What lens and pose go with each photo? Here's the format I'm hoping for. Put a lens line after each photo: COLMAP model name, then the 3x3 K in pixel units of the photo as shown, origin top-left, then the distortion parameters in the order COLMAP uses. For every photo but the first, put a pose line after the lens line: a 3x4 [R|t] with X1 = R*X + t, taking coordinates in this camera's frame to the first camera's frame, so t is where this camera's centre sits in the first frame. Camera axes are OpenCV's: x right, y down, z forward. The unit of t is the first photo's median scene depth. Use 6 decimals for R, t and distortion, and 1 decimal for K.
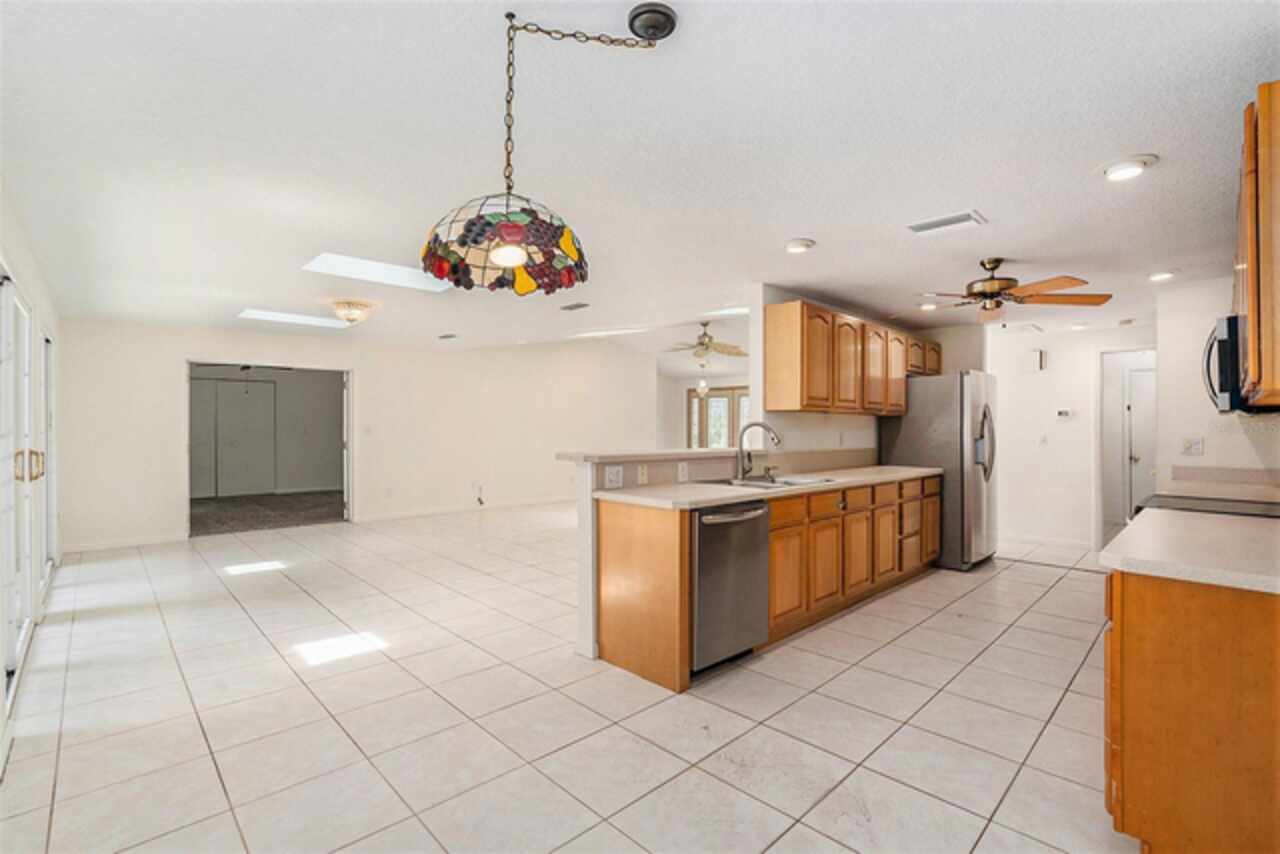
lens RADIAL K [[587.0, 0, 642.4], [0, 587.0, 428.6], [0, 0, 1]] dist [-0.033281, 0.003457]
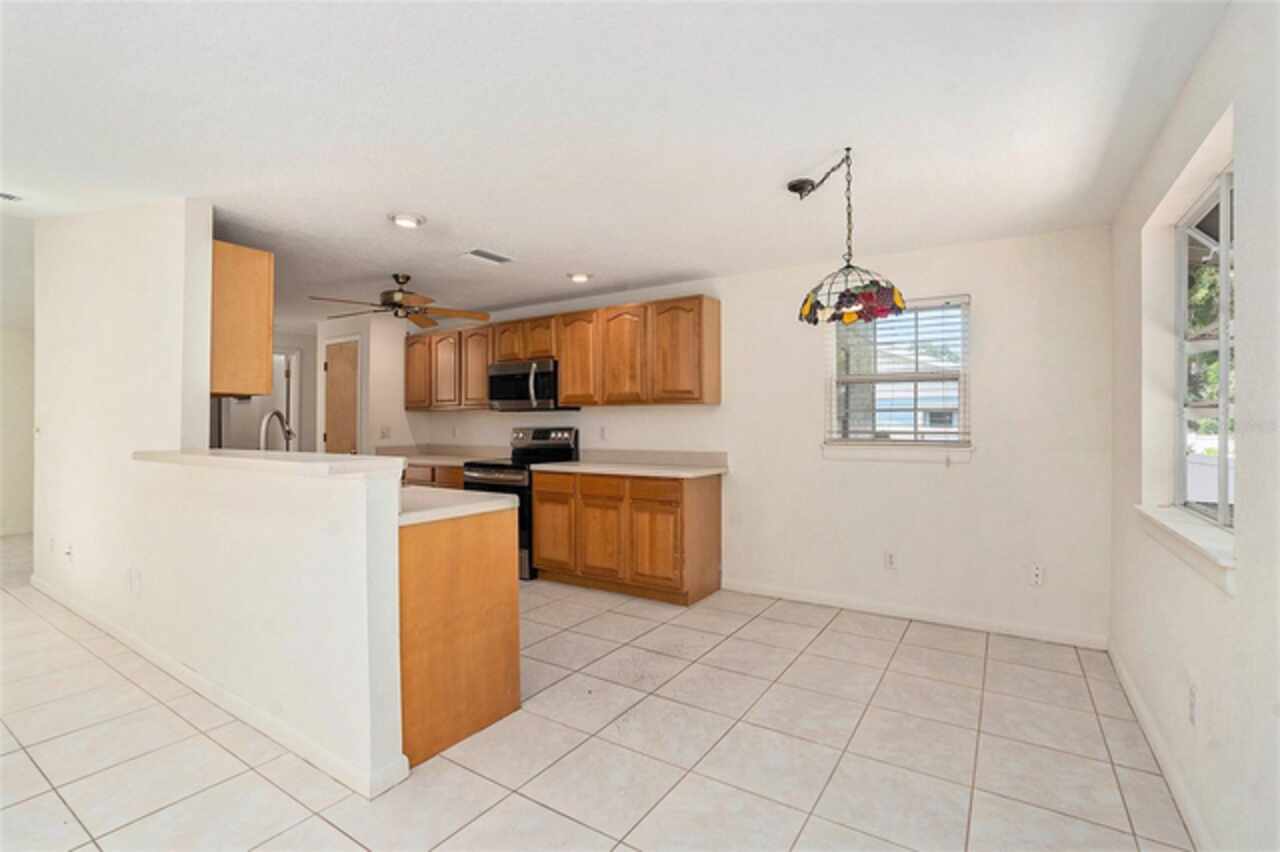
lens RADIAL K [[587.0, 0, 648.4], [0, 587.0, 418.8], [0, 0, 1]] dist [-0.033281, 0.003457]
pose [[-0.221527, 0.005494, 0.975139, -0.470552], [0.007181, 0.999966, -0.004003, 0.006275], [-0.975128, 0.006116, -0.221559, 0.547336]]
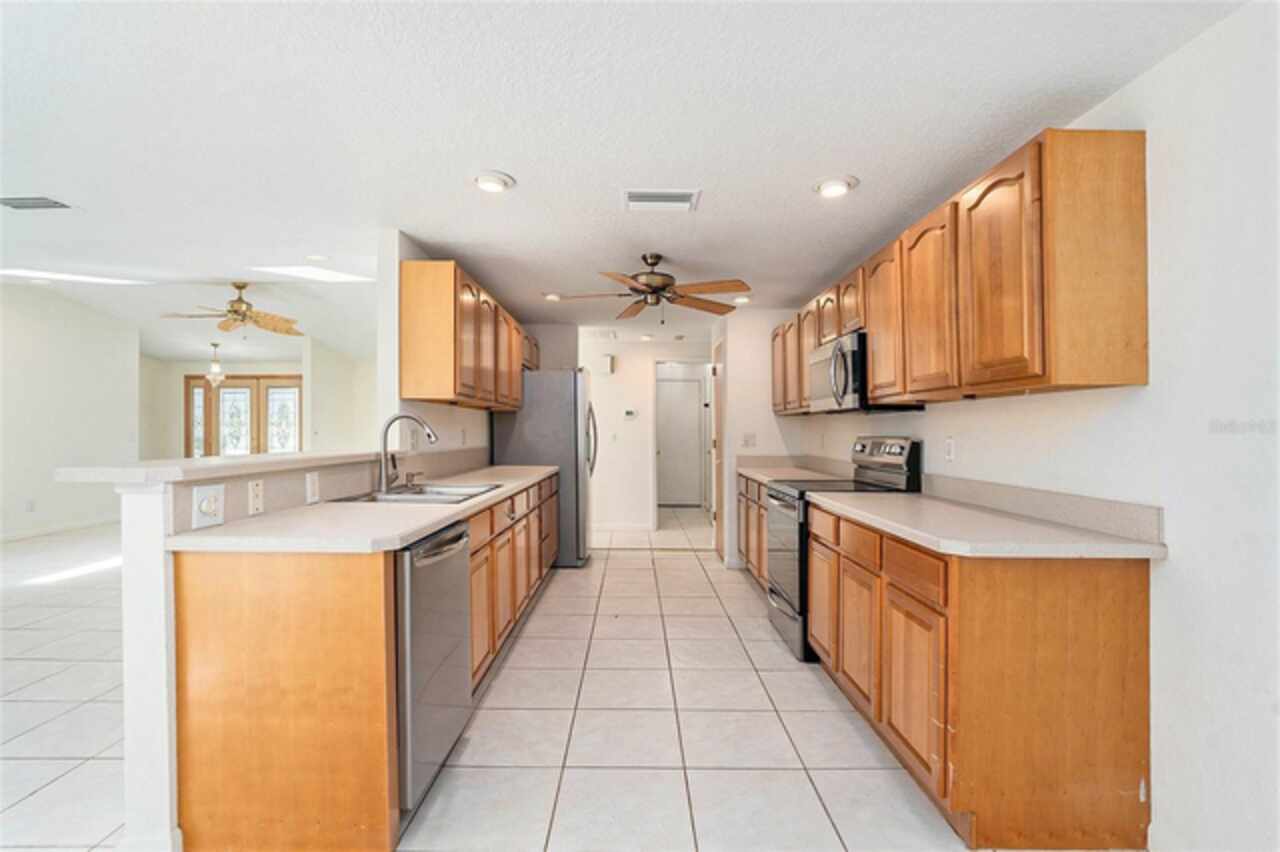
lens RADIAL K [[587.0, 0, 636.1], [0, 587.0, 427.6], [0, 0, 1]] dist [-0.033281, 0.003457]
pose [[0.705654, 0.003019, 0.708550, -0.094464], [0.000597, 0.999988, -0.004856, 0.008294], [-0.708556, 0.003849, 0.705644, 0.216011]]
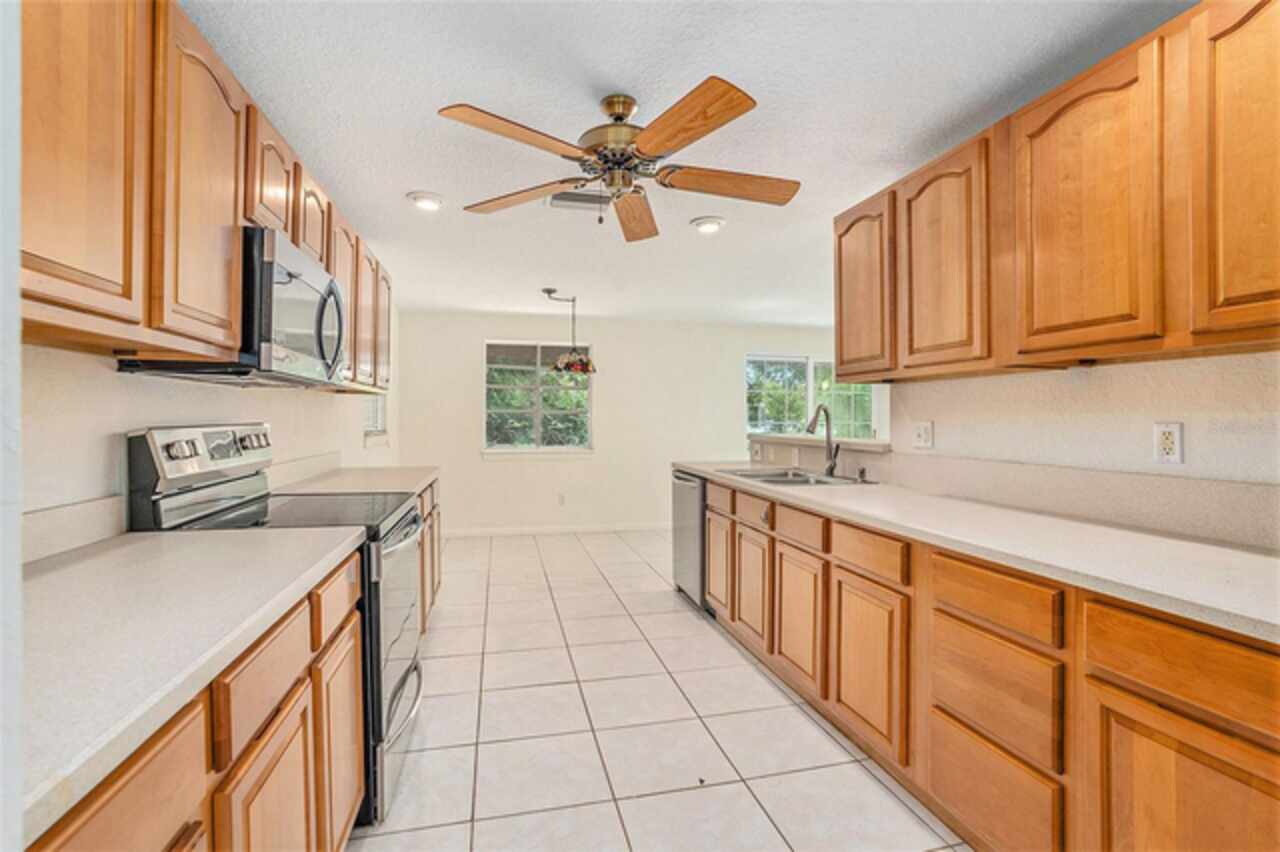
lens RADIAL K [[587.0, 0, 640.8], [0, 587.0, 423.4], [0, 0, 1]] dist [-0.033281, 0.003457]
pose [[-0.514376, 0.003644, -0.857557, 0.768525], [0.005245, 0.999986, 0.001104, 0.008657], [0.857549, -0.003930, -0.514387, 0.925744]]
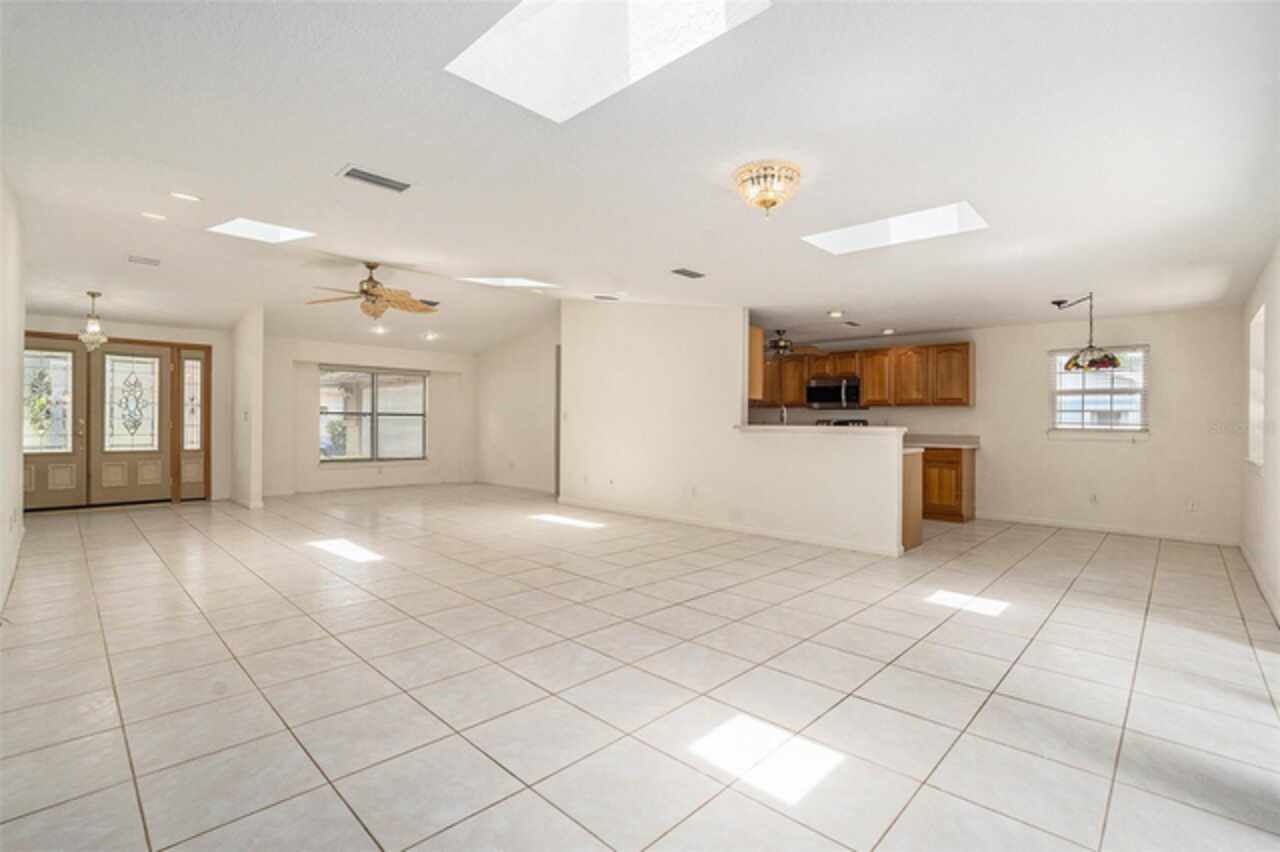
lens RADIAL K [[587.0, 0, 648.4], [0, 587.0, 423.4], [0, 0, 1]] dist [-0.033281, 0.003457]
pose [[-0.048413, -0.008854, 0.998788, -1.061663], [-0.006219, 0.999944, 0.008562, 0.016656], [-0.998808, -0.005797, -0.048465, 1.147209]]
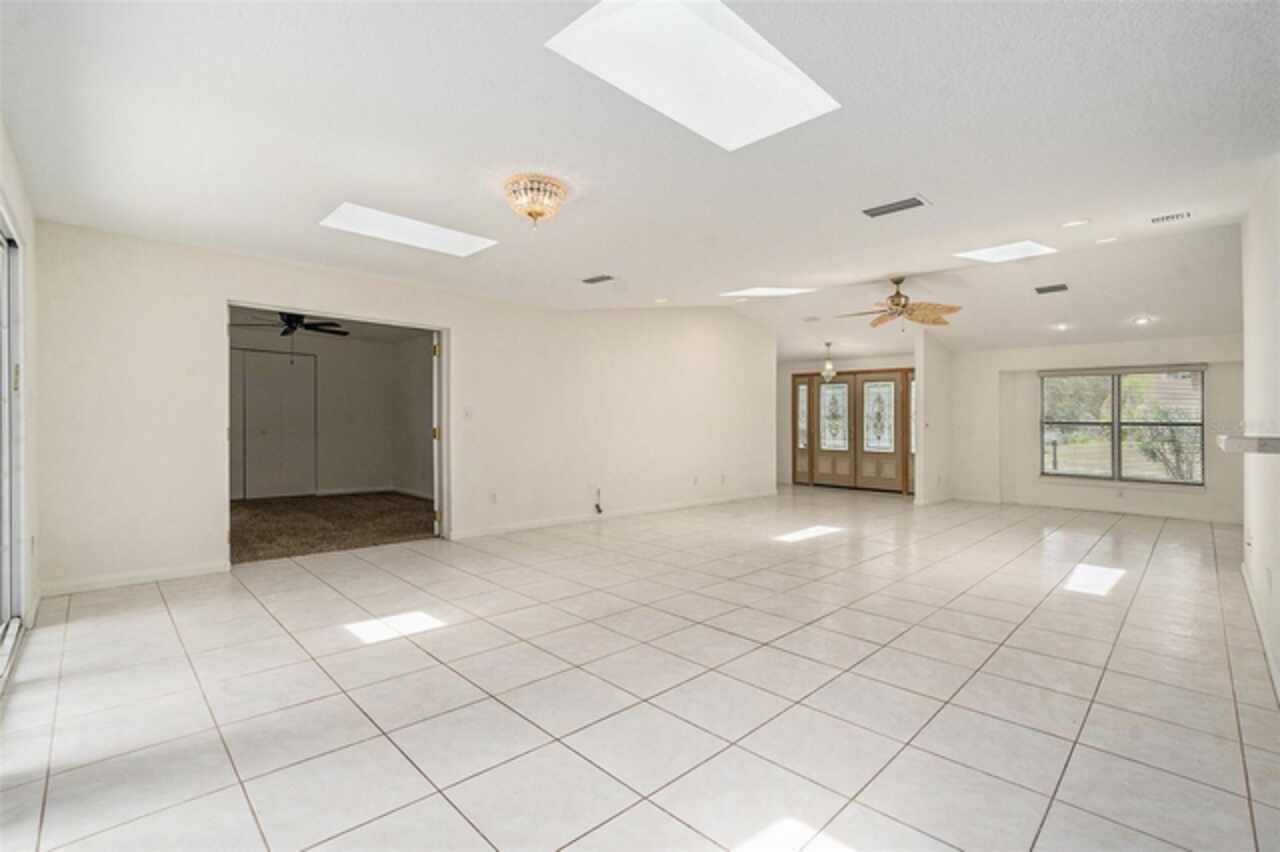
lens RADIAL K [[587.0, 0, 642.7], [0, 587.0, 433.3], [0, 0, 1]] dist [-0.033281, 0.003457]
pose [[0.999817, 0.009944, 0.016345, -0.397824], [-0.010164, 0.999858, 0.013419, 0.024923], [-0.016210, -0.013583, 0.999776, 0.398523]]
